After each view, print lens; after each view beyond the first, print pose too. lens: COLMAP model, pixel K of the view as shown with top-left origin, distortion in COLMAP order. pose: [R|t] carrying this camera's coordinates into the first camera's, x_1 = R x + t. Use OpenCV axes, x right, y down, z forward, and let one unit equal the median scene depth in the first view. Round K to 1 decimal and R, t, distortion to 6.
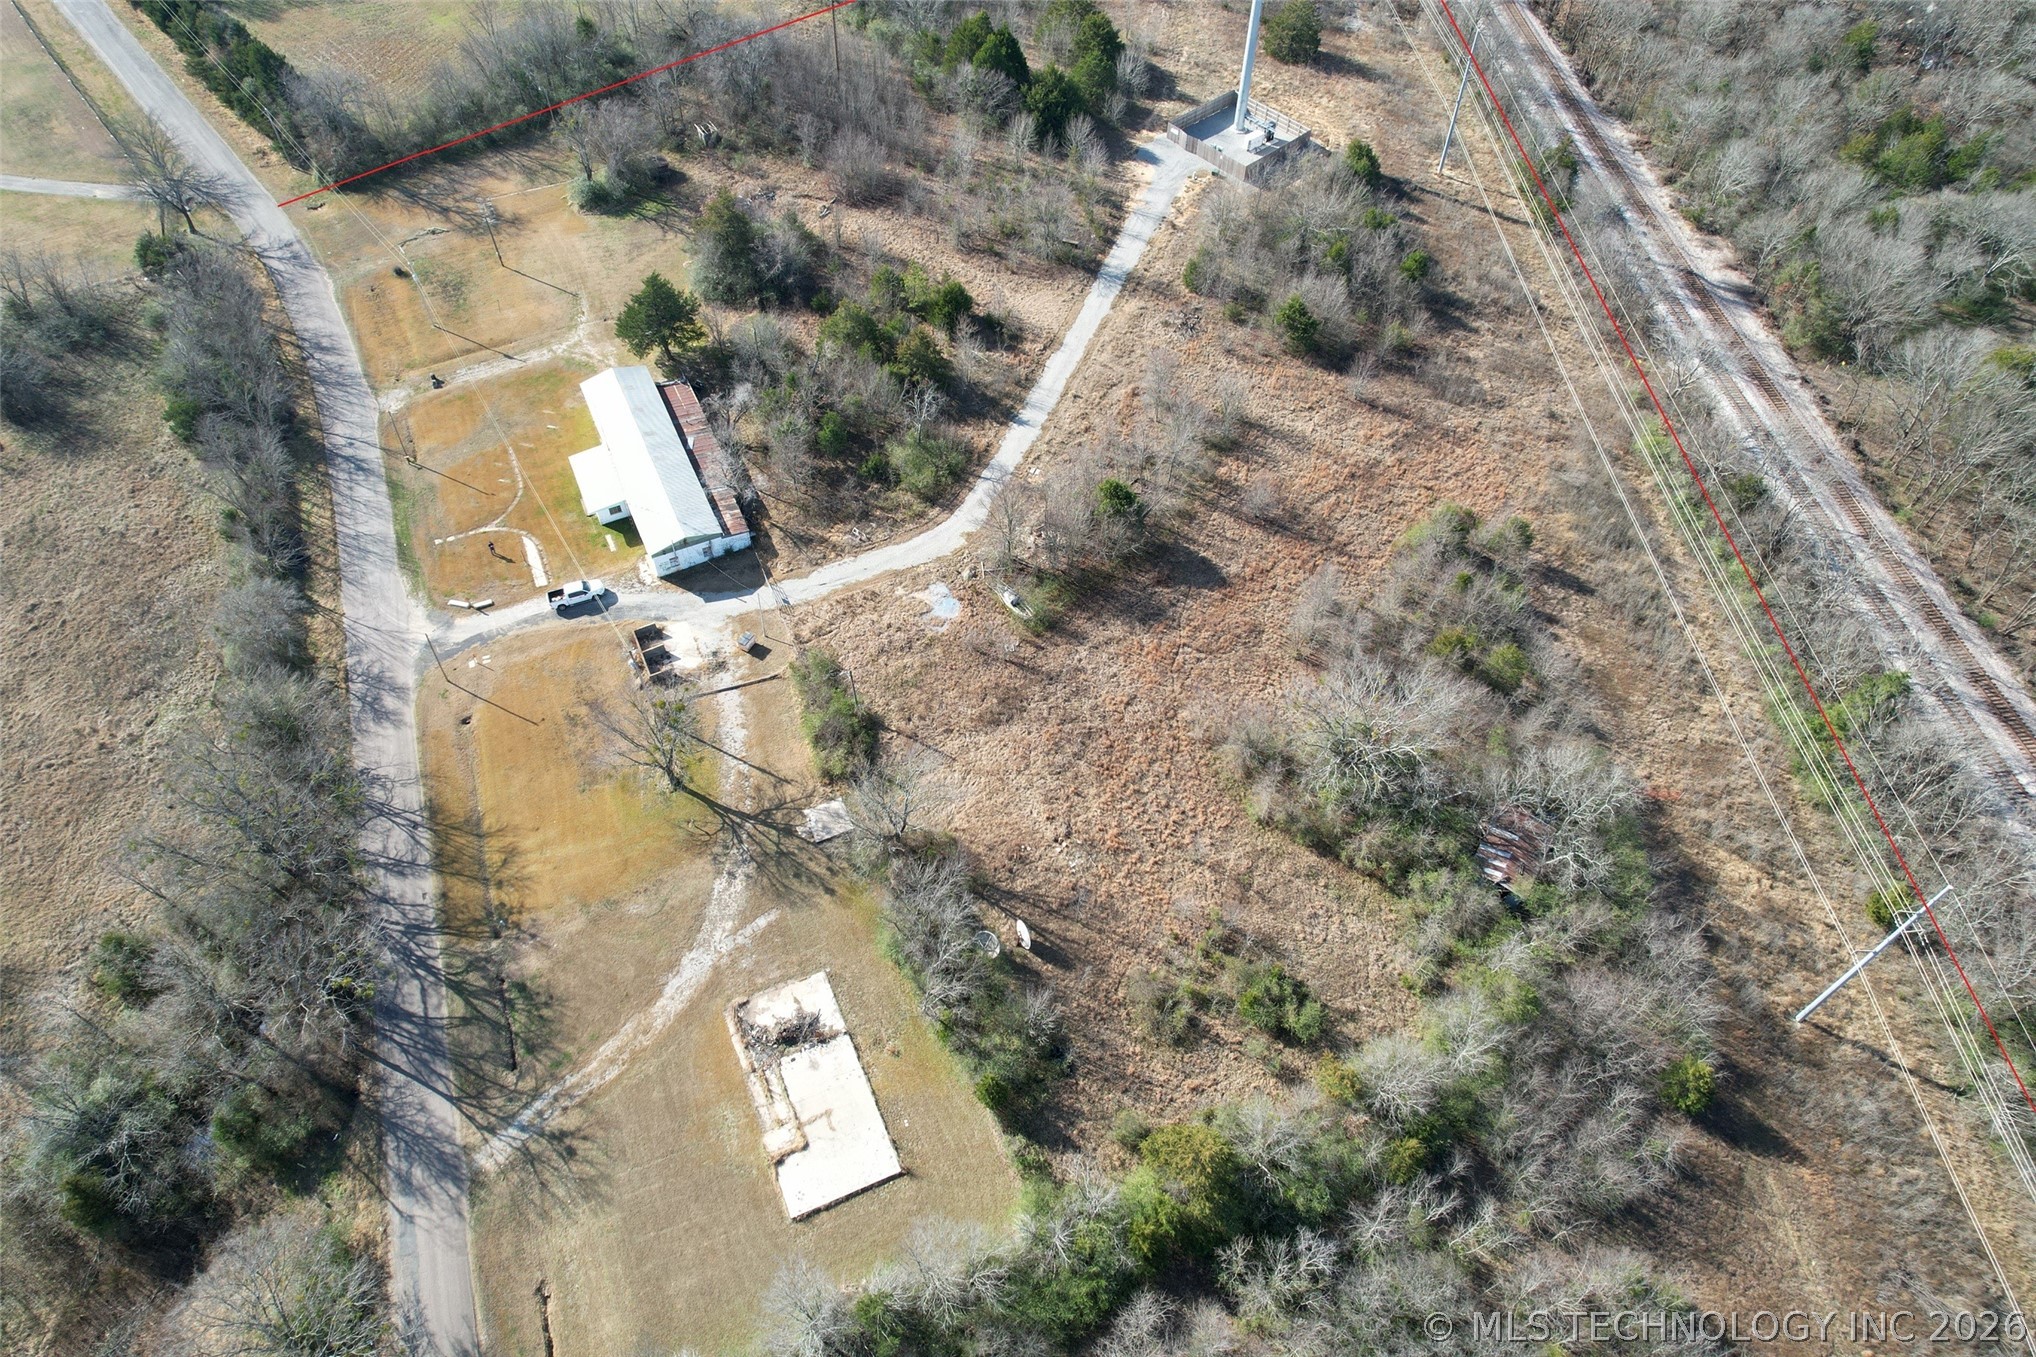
lens RADIAL K [[1309.2, 0, 1018.0], [0, 1309.2, 678.5], [0, 0, 1]] dist [-0.065555, 0.052570]
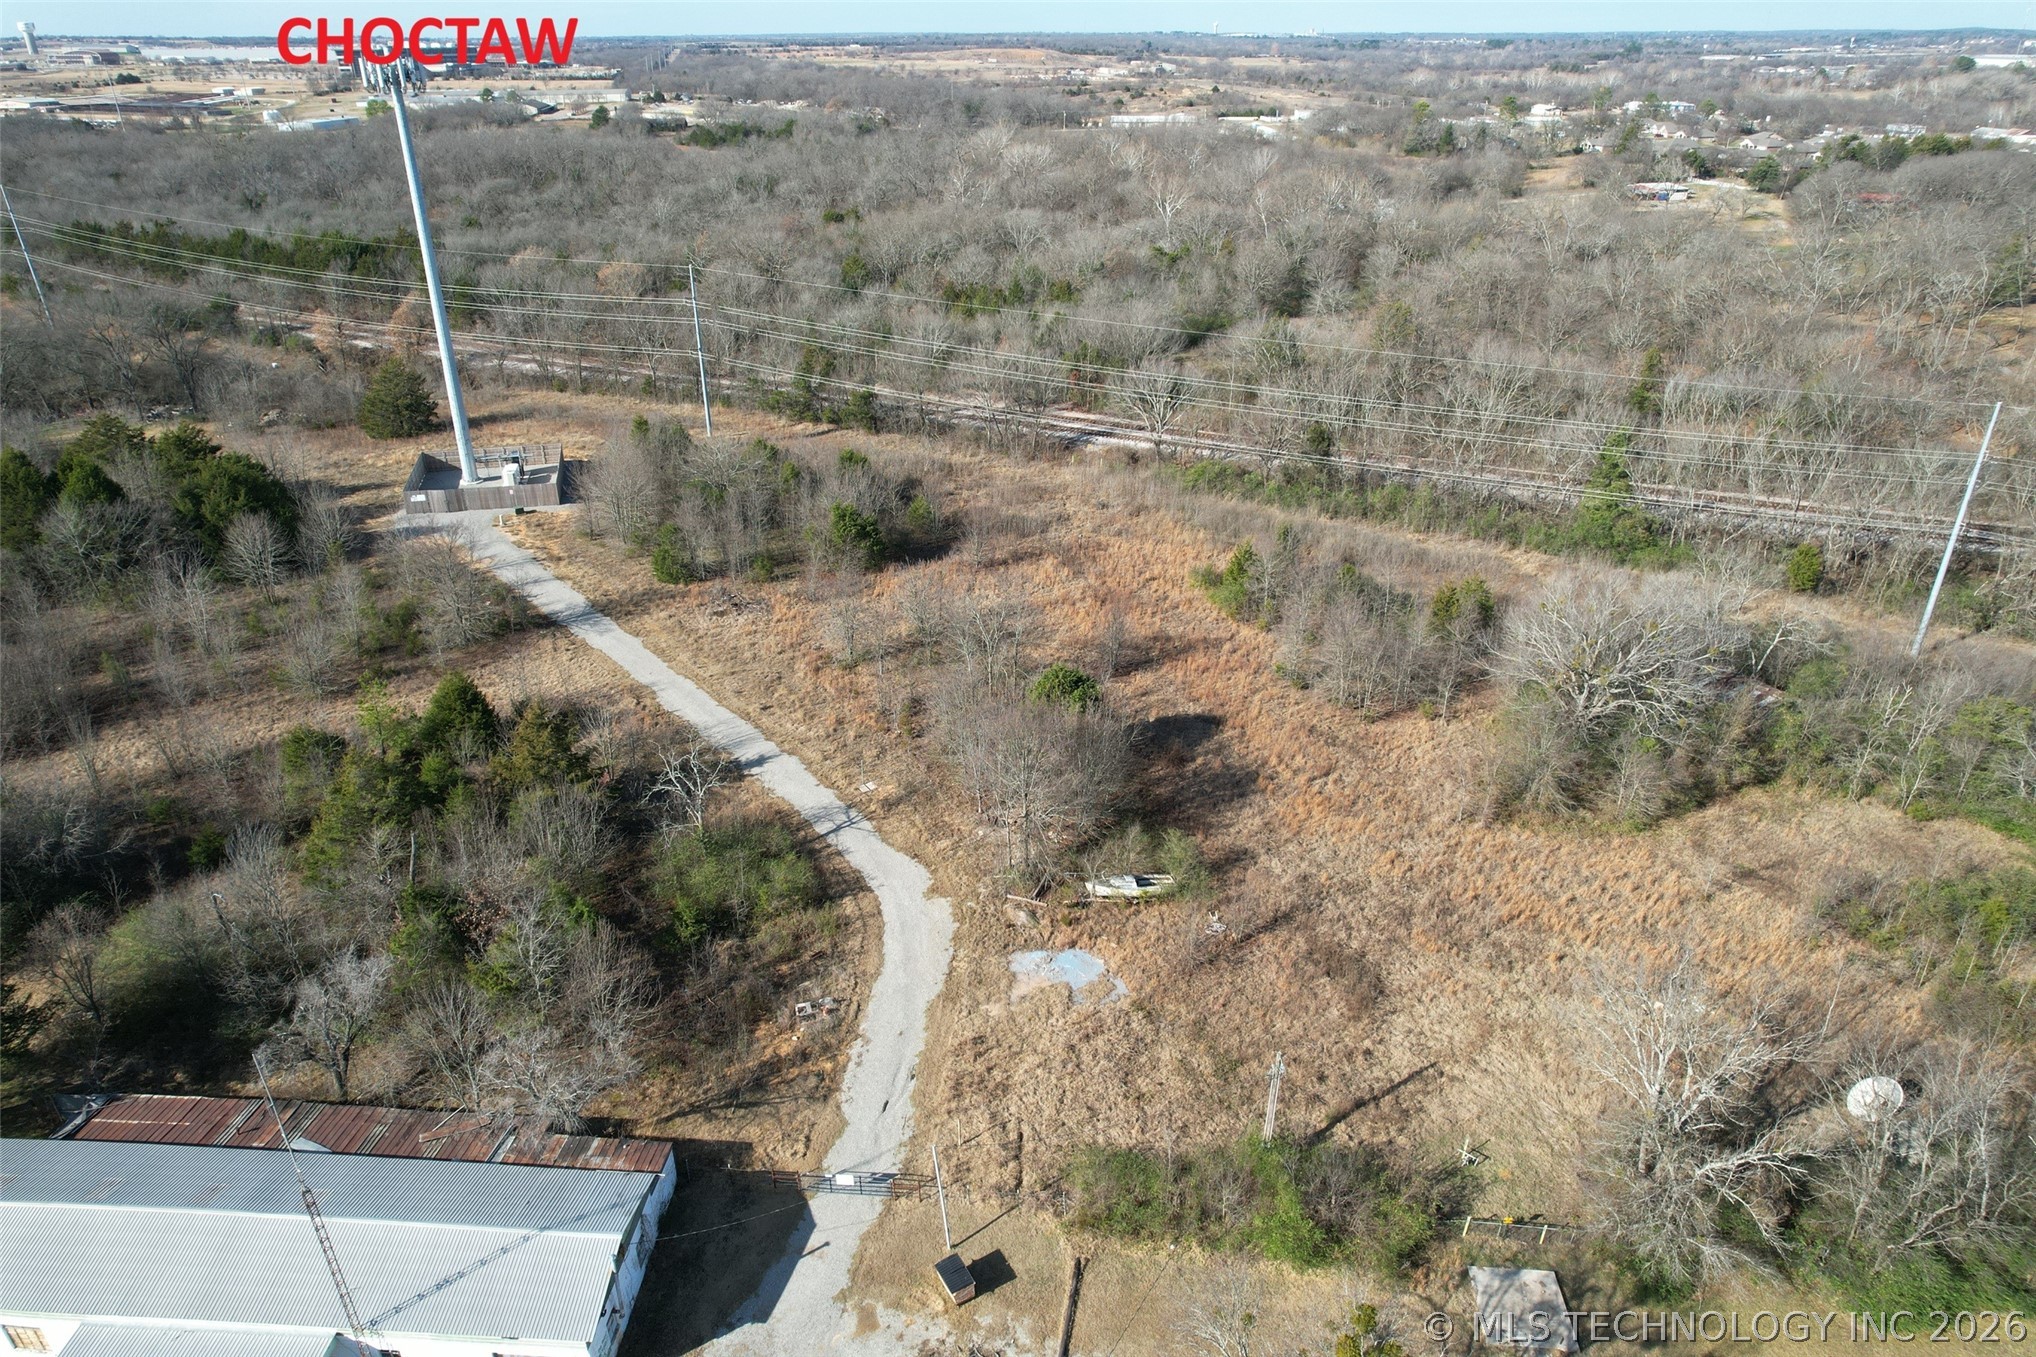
lens RADIAL K [[1309.2, 0, 1018.0], [0, 1309.2, 678.5], [0, 0, 1]] dist [-0.065555, 0.052570]
pose [[0.494329, -0.412134, 0.765365, -0.408561], [0.688640, 0.722979, -0.055464, -0.121605], [-0.530484, 0.554479, 0.641202, 0.595184]]
